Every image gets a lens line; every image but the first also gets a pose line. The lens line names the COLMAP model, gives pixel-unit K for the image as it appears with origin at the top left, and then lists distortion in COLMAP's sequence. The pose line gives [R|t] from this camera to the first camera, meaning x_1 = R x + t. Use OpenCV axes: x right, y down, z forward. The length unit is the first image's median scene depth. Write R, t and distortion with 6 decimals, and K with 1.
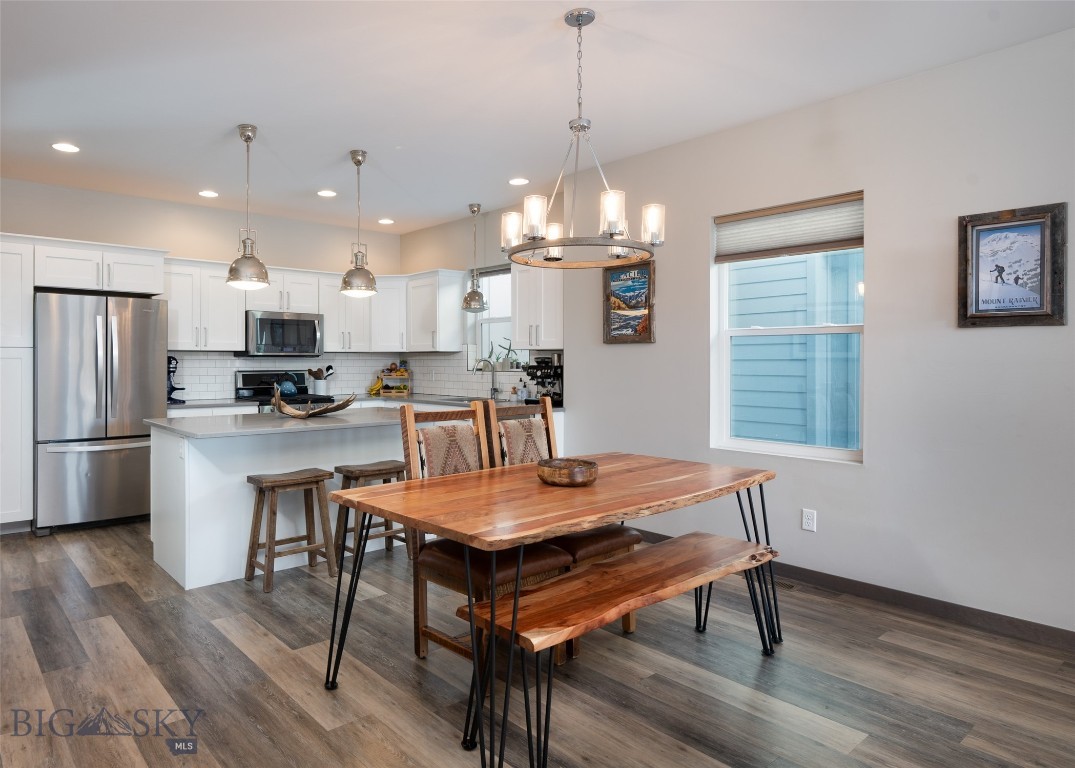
lens RADIAL K [[658.1, 0, 445.7], [0, 658.1, 363.3], [0, 0, 1]] dist [0.000573, -0.000645]
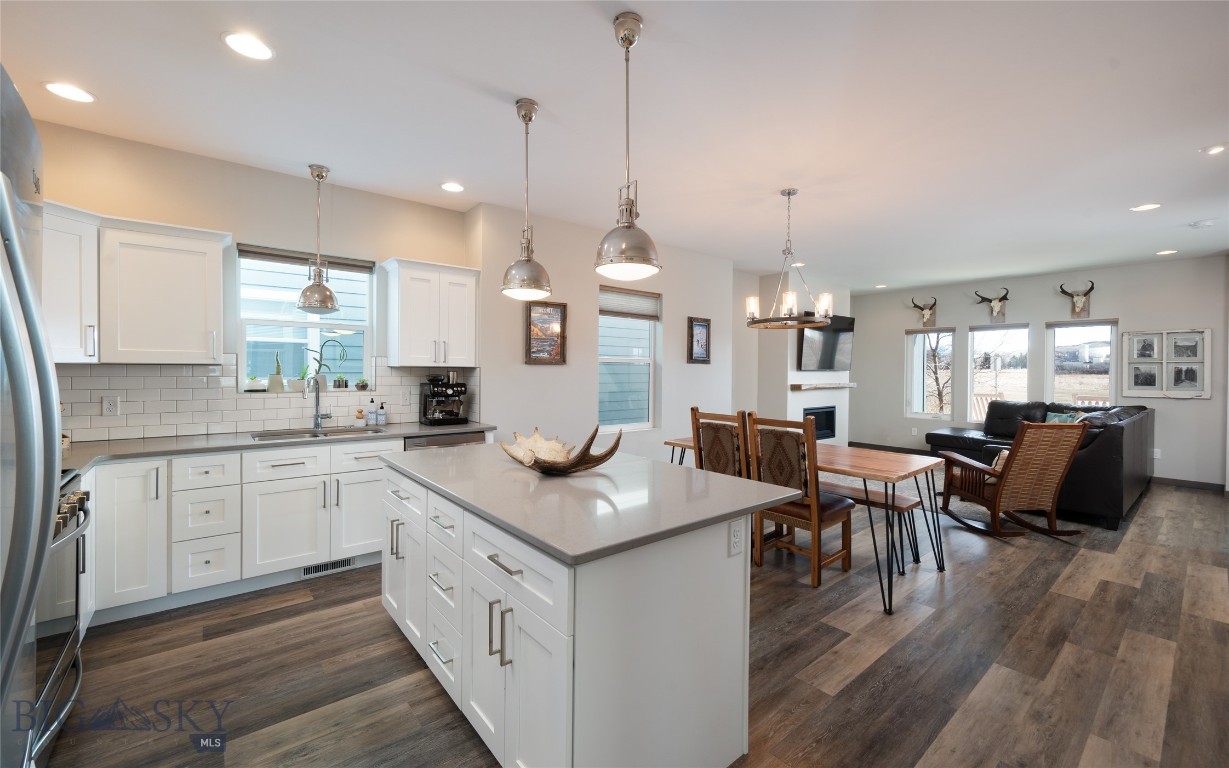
lens RADIAL K [[493.7, 0, 615.4], [0, 493.7, 375.5], [0, 0, 1]] dist [-0.000949, -0.000046]
pose [[-0.022549, -0.014213, 0.999645, -0.627644], [-0.005563, 0.999885, 0.014091, -0.021493], [-0.999730, -0.005243, -0.022625, 0.824509]]
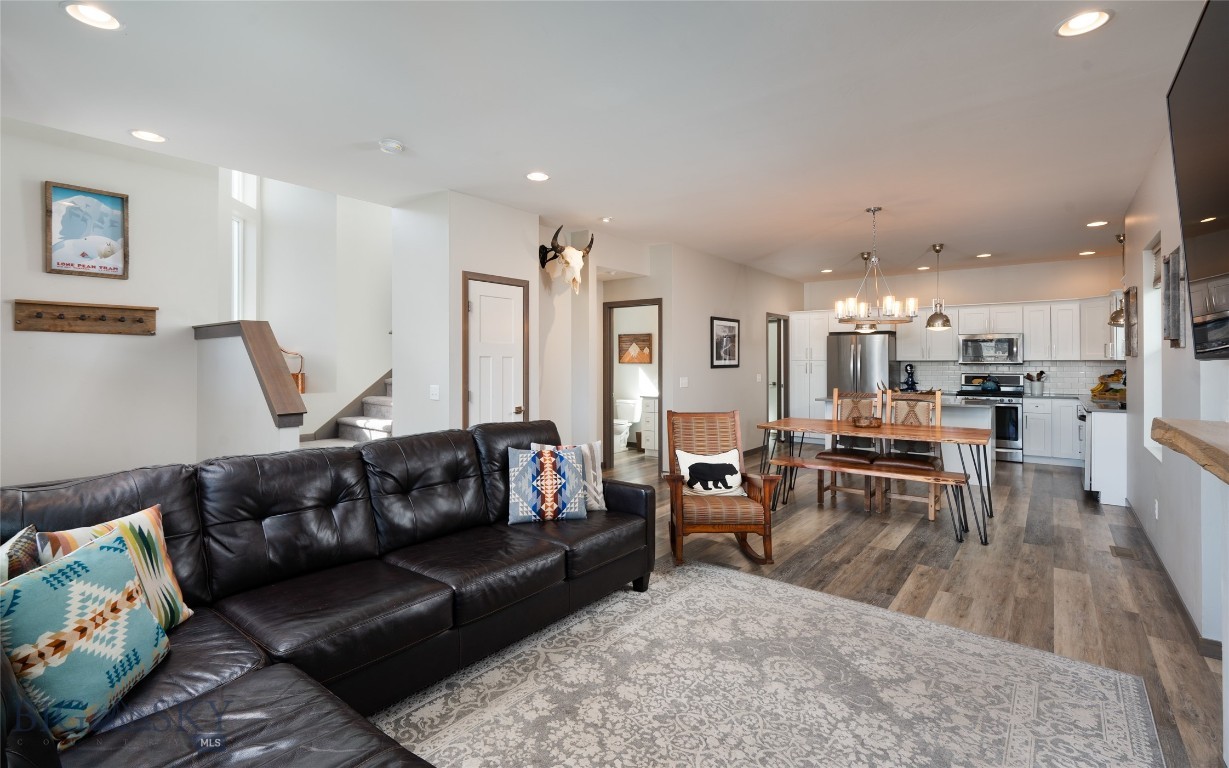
lens RADIAL K [[558.7, 0, 605.2], [0, 558.7, 358.3], [0, 0, 1]] dist [-0.000777, -0.000150]
pose [[0.225092, -0.005463, -0.974322, 0.968274], [-0.002516, 0.999978, -0.006188, -0.017376], [0.974334, 0.003844, 0.225073, -0.138433]]
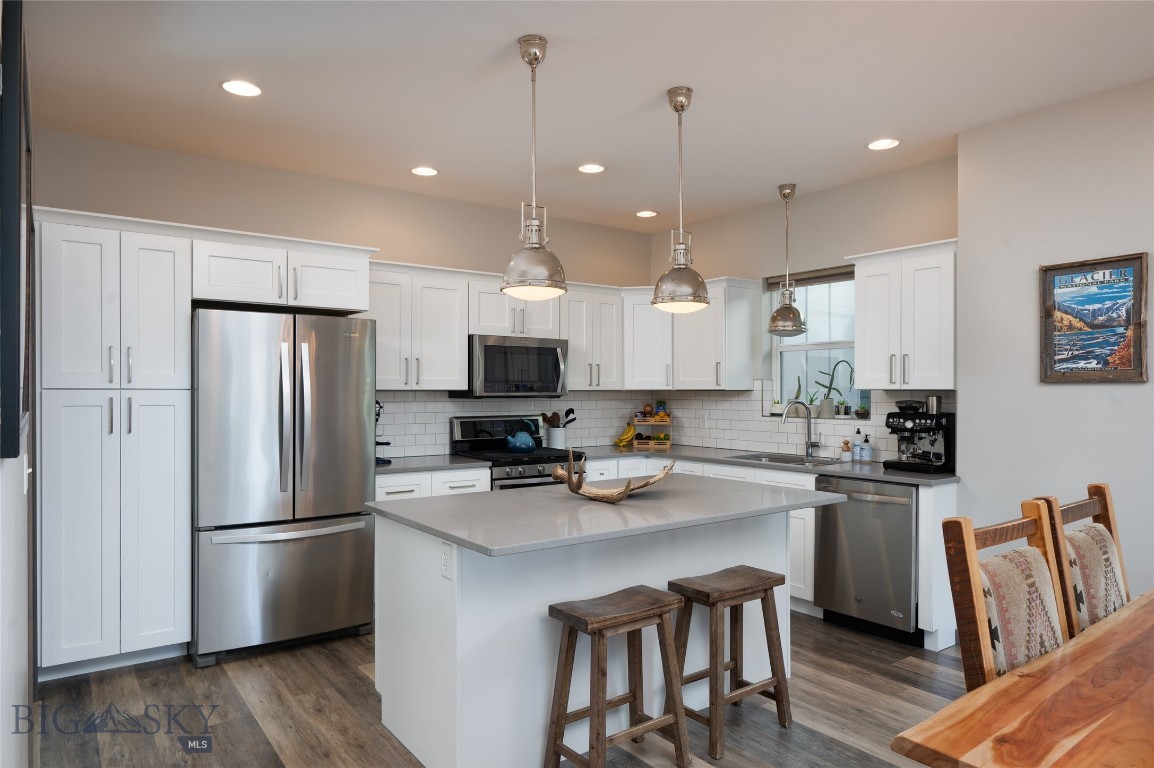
lens RADIAL K [[720.7, 0, 577.4], [0, 720.7, 395.9], [0, 0, 1]] dist [-0.001928, -0.001400]
pose [[0.999406, -0.000112, -0.034469, -0.189959], [0.000198, 0.999997, 0.002497, -0.017790], [0.034469, -0.002502, 0.999403, 0.253318]]
